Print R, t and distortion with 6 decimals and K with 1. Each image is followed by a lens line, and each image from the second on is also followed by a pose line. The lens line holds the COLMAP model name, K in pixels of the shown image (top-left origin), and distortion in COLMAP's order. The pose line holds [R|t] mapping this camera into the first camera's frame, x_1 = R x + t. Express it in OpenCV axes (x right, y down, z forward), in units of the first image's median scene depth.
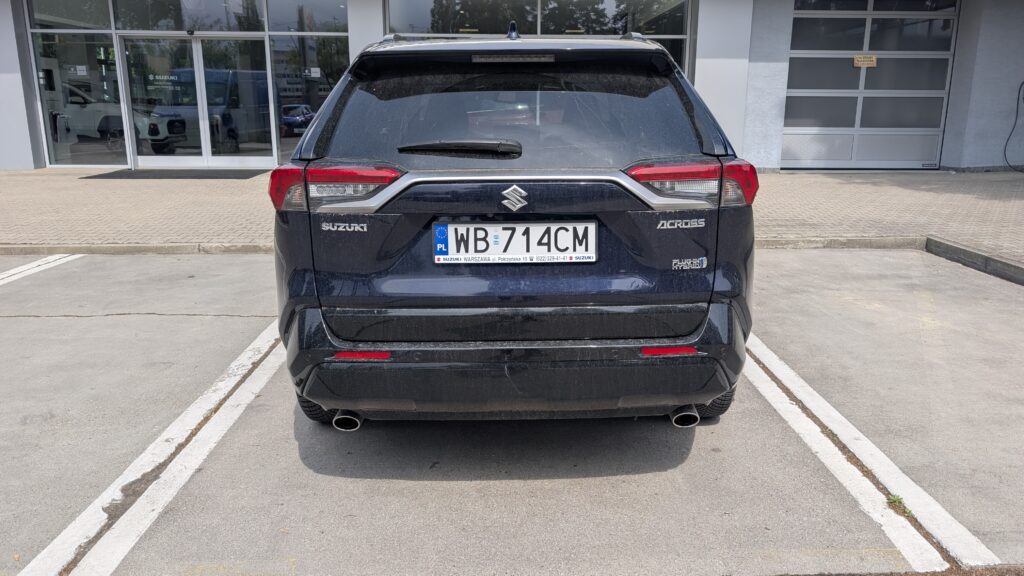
lens RADIAL K [[775.9, 0, 514.8], [0, 775.9, 287.4], [0, 0, 1]] dist [0.039579, -0.034210]
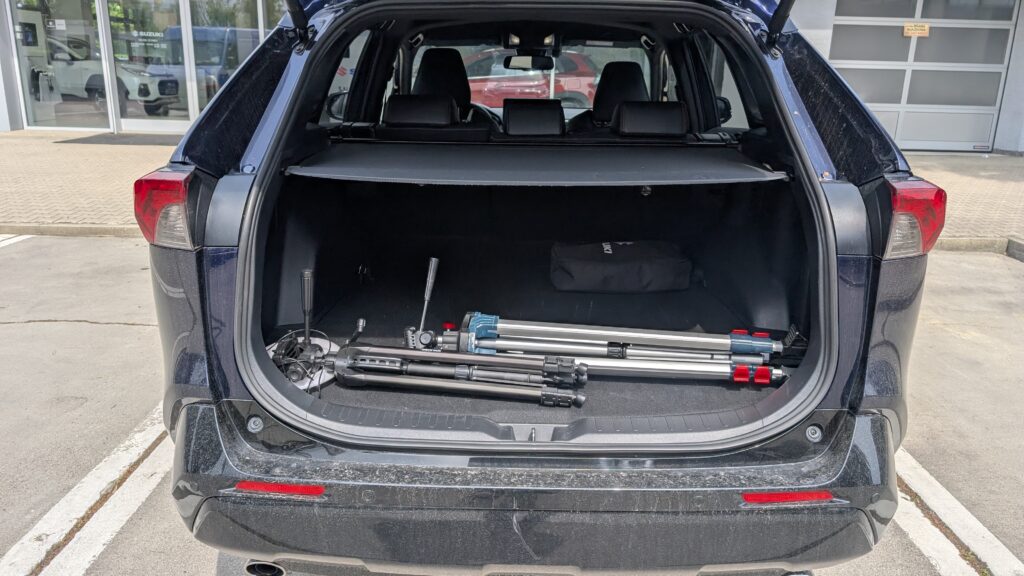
lens RADIAL K [[775.9, 0, 508.6], [0, 775.9, 289.6], [0, 0, 1]] dist [0.039579, -0.034210]
pose [[0.999616, 0.023743, -0.014260, -0.003881], [-0.023093, 0.998757, 0.044183, -0.033805], [0.015291, -0.043837, 0.998922, 0.135547]]
